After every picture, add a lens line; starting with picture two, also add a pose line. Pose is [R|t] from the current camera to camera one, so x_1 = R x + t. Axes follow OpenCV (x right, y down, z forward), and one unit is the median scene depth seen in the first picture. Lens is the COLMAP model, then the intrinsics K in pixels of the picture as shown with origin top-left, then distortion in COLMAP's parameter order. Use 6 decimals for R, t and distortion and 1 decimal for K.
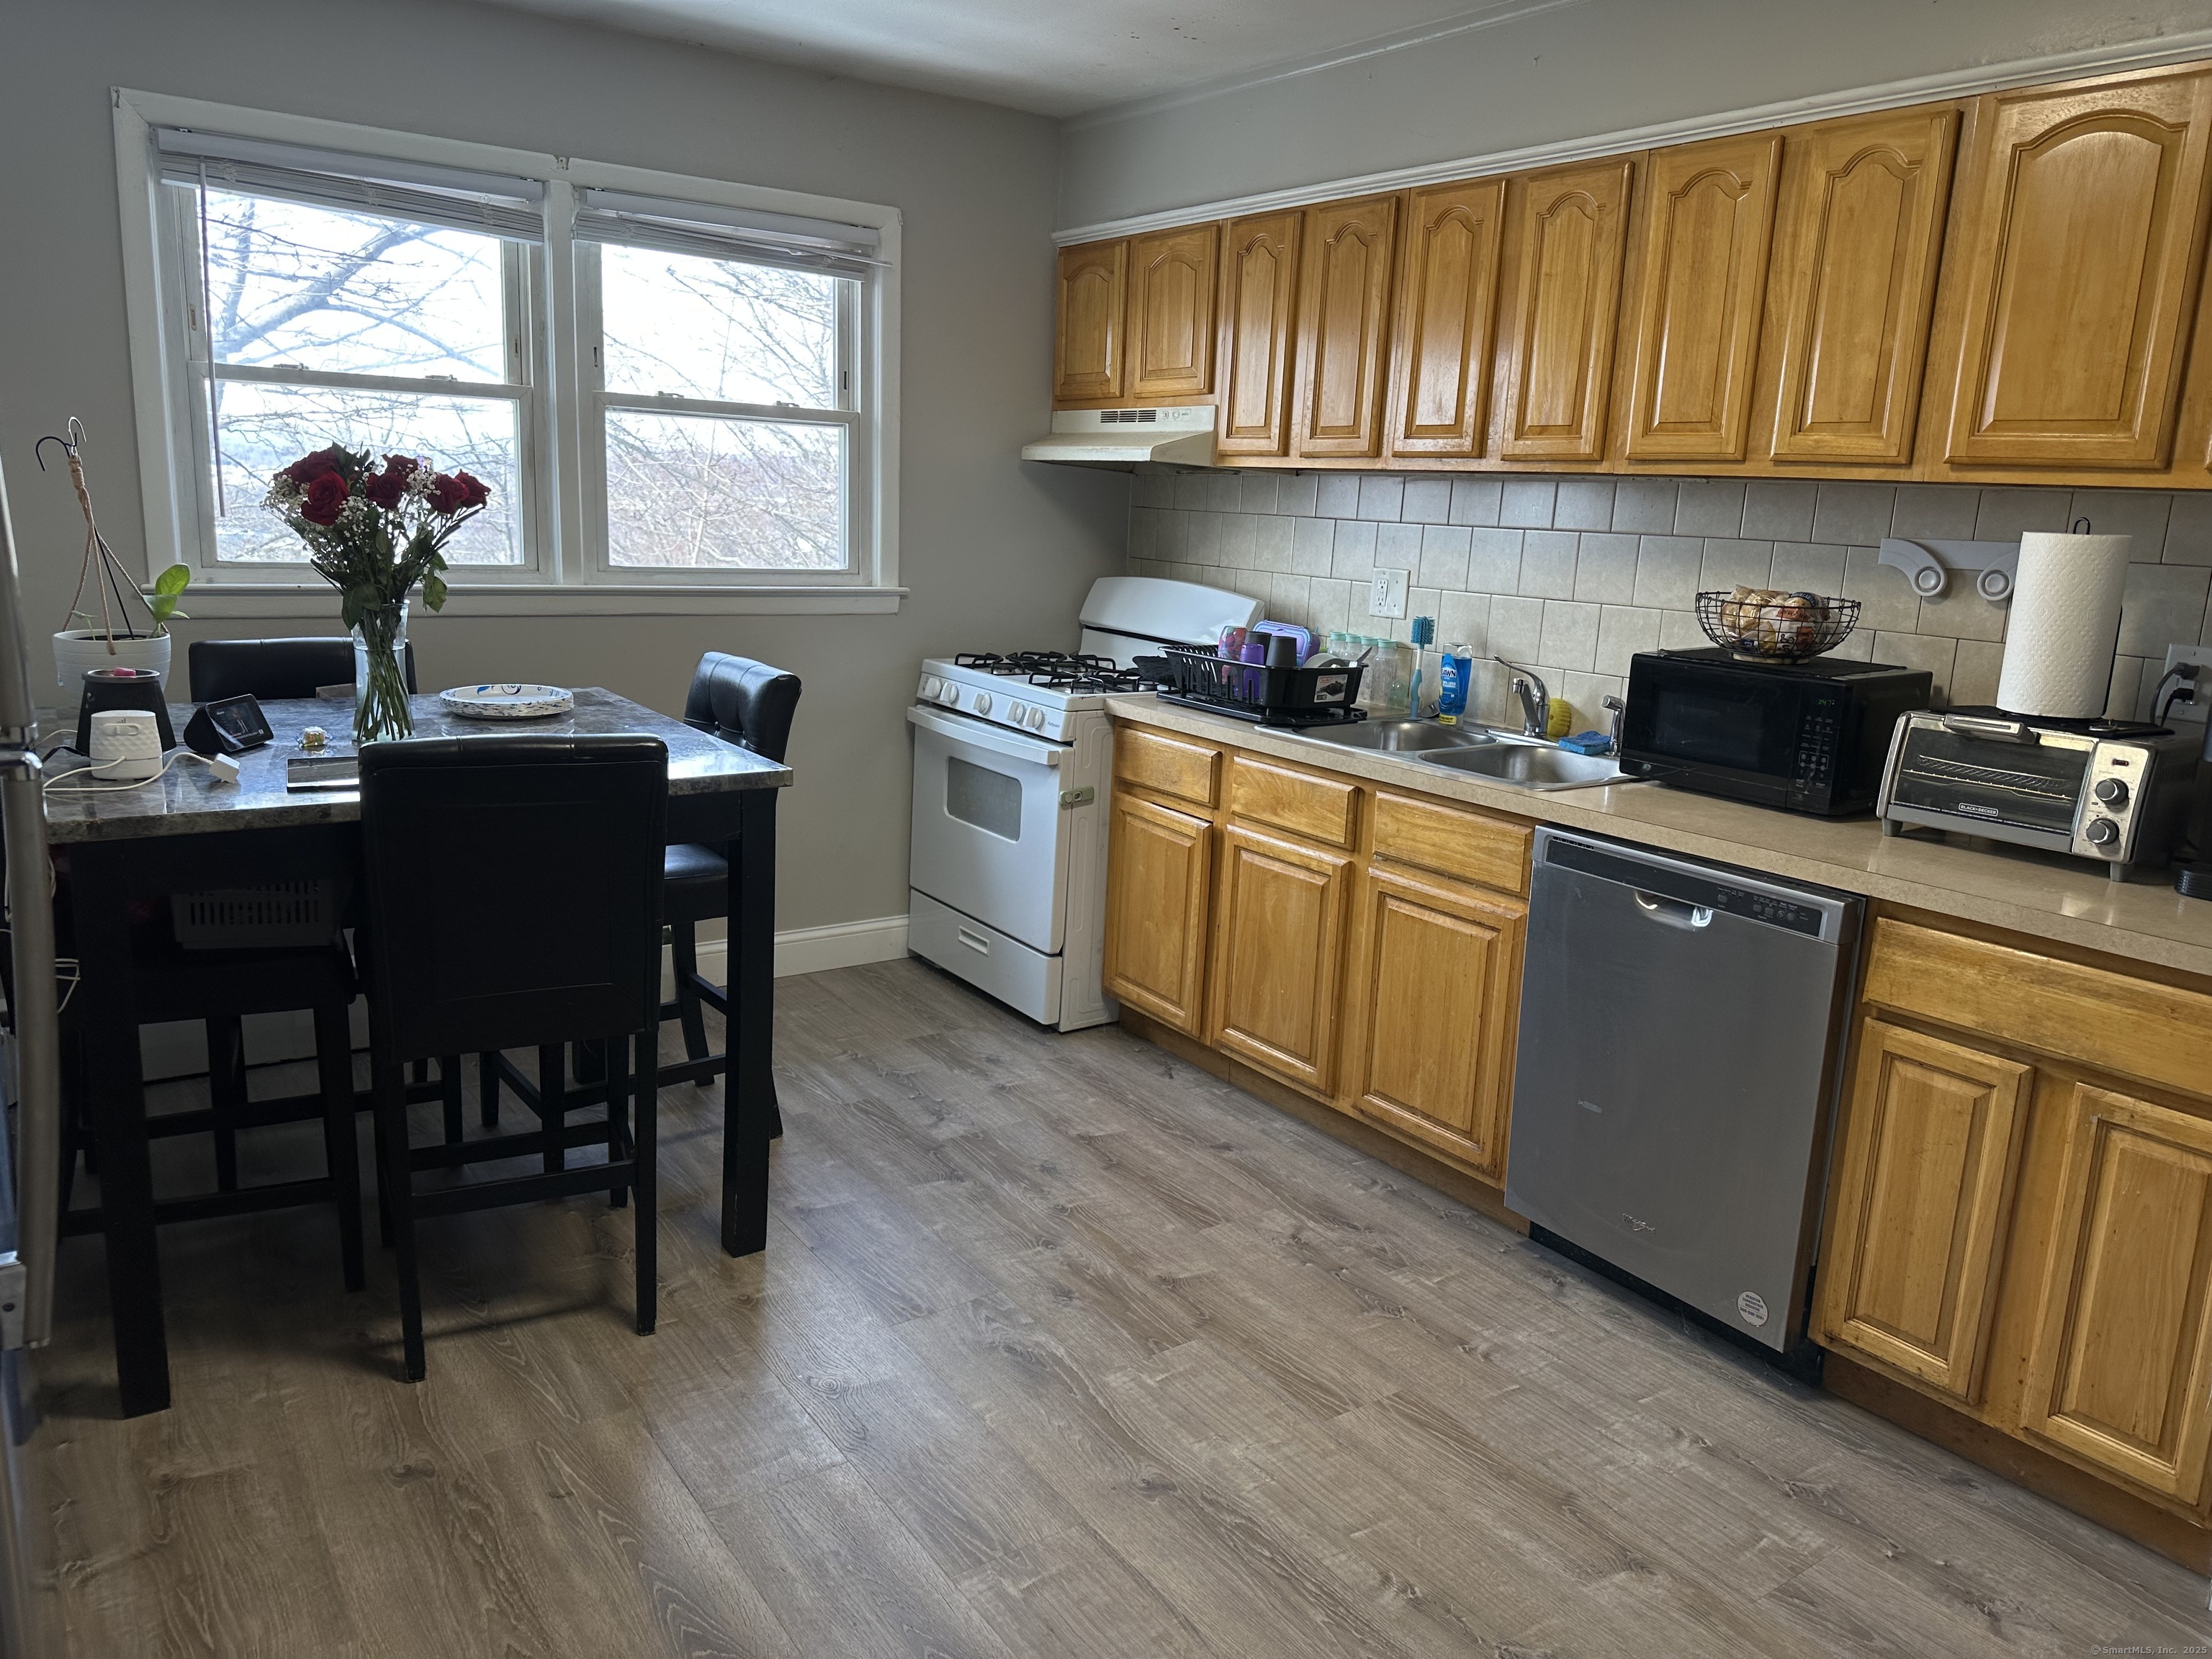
lens RADIAL K [[1537.8, 0, 1109.7], [0, 1537.8, 834.1], [0, 0, 1]] dist [0.035823, -0.022822]
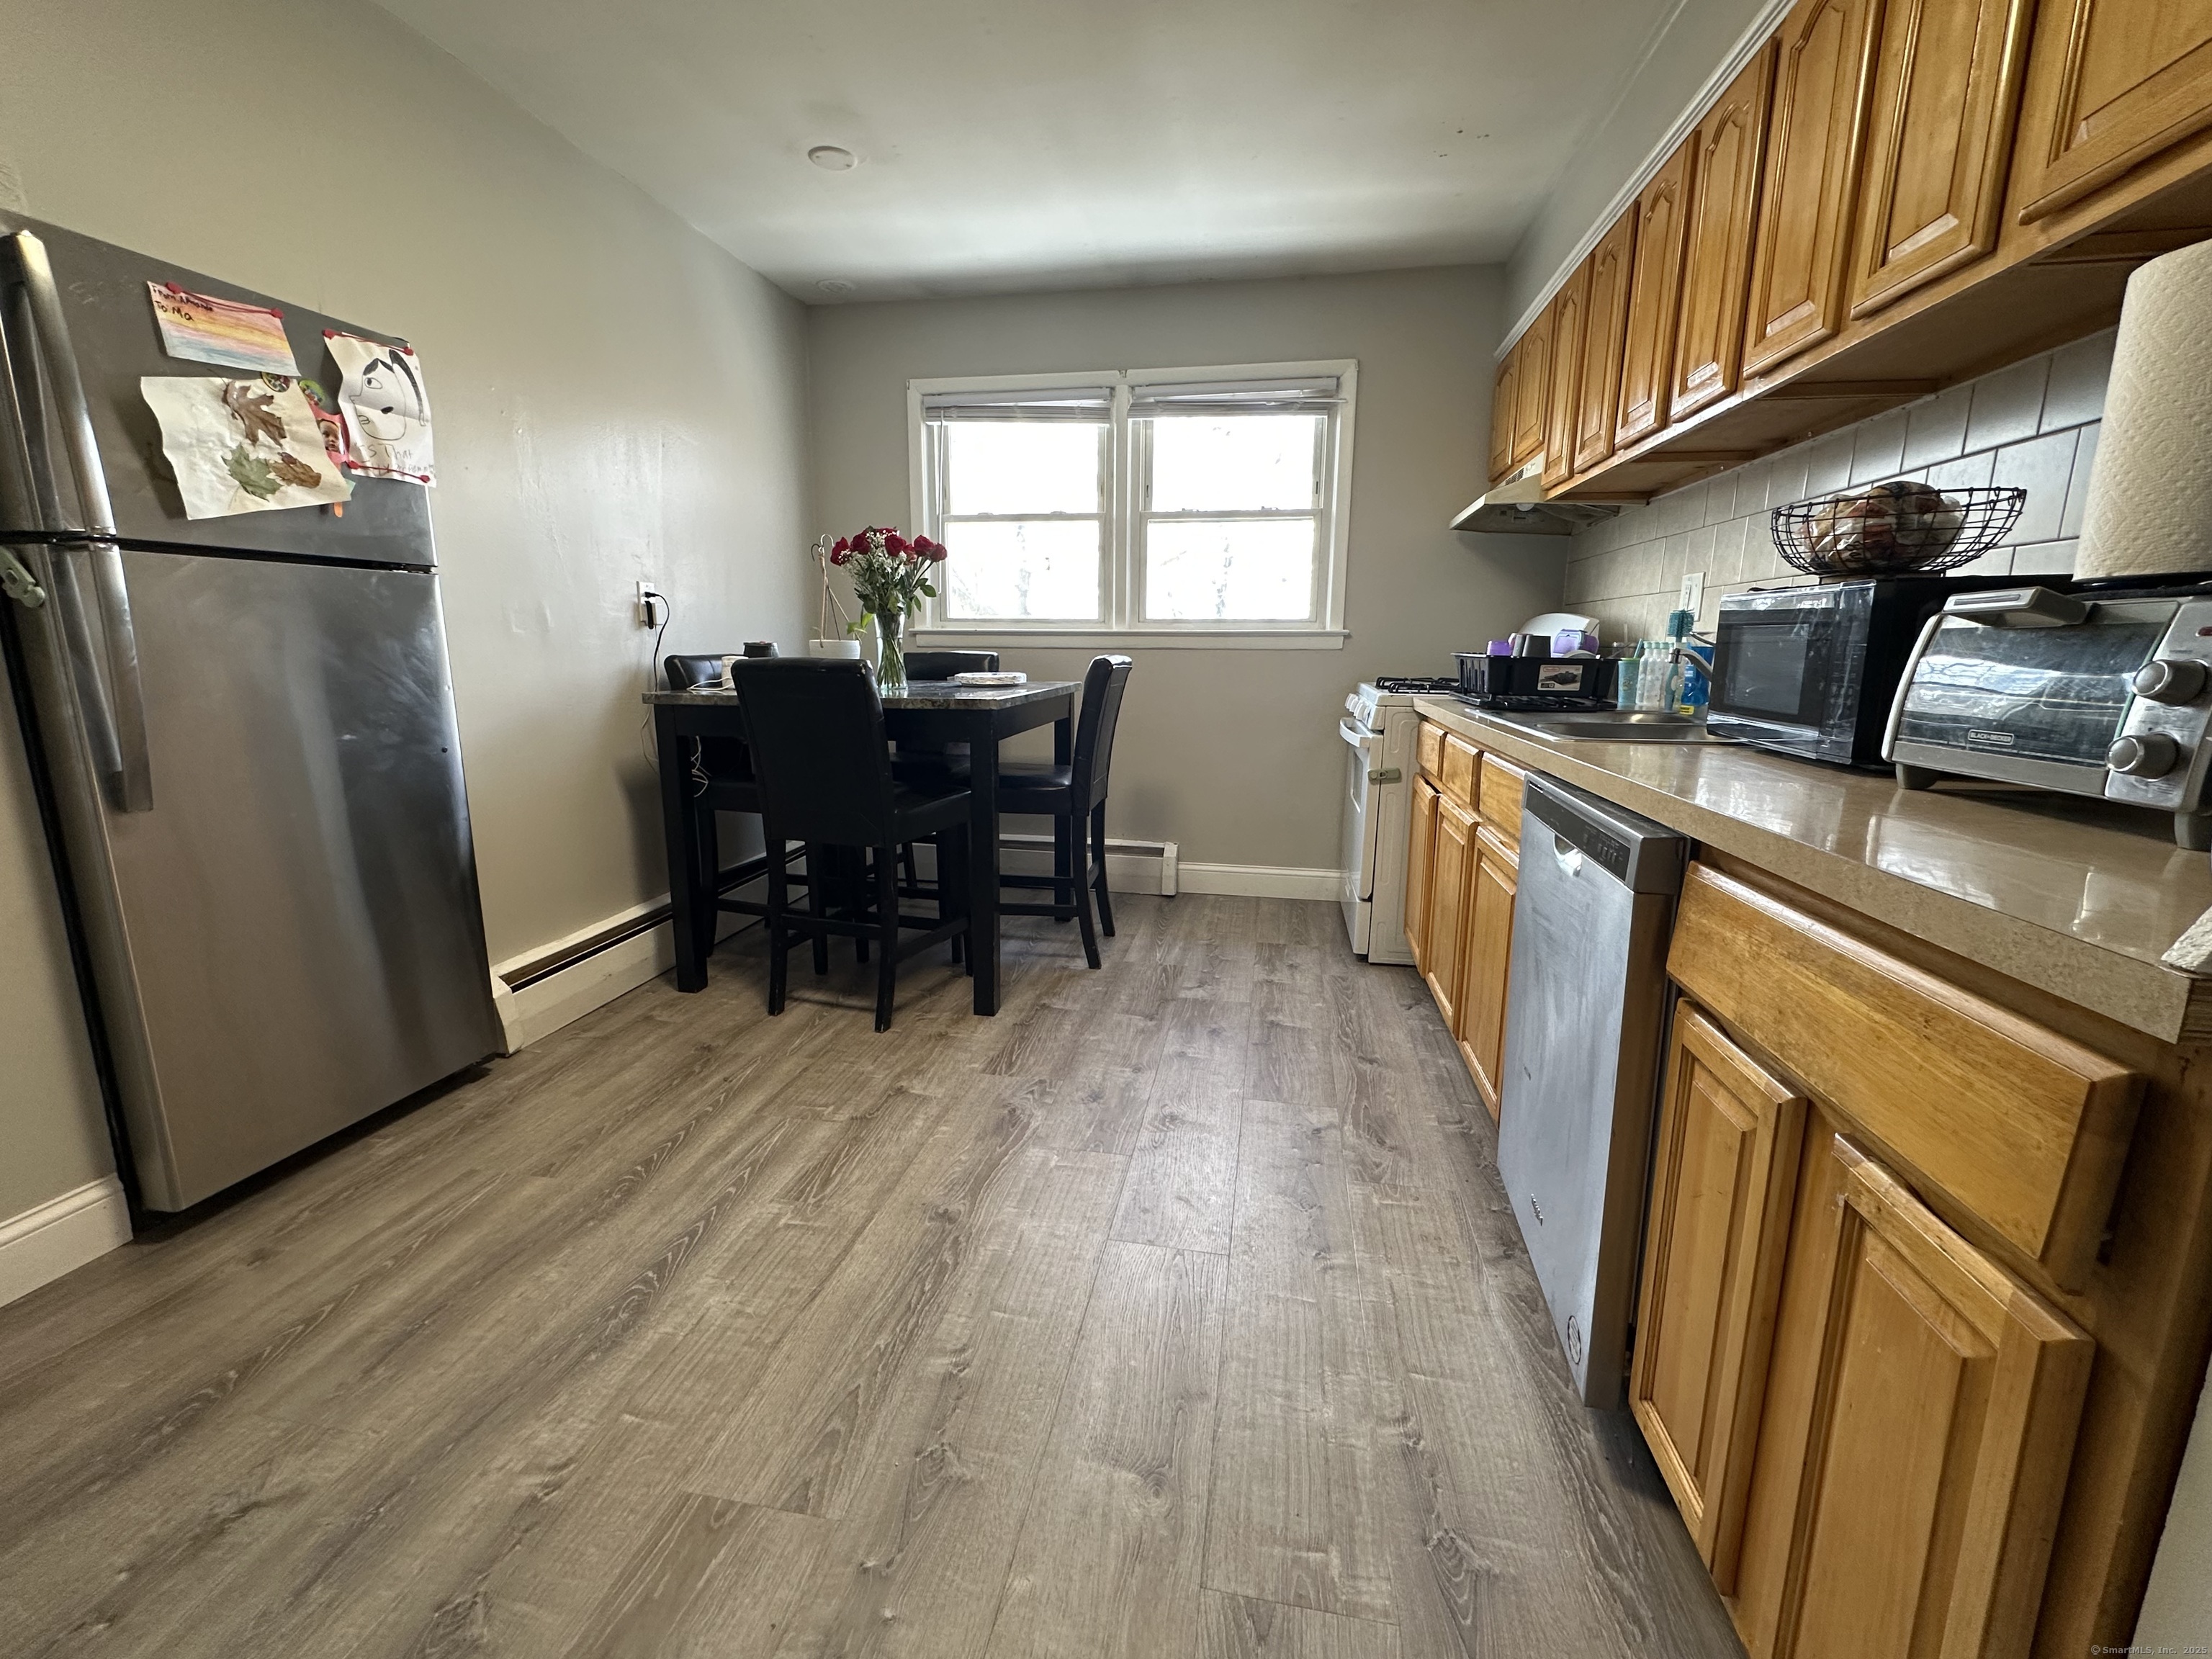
lens RADIAL K [[948.7, 0, 1099.3], [0, 948.7, 816.6], [0, 0, 1]] dist [0.004939, -0.000040]
pose [[0.691893, 0.091951, -0.716120, 0.408230], [-0.136199, 0.990672, -0.004387, 0.048617], [0.709037, 0.100571, 0.697963, 0.316246]]
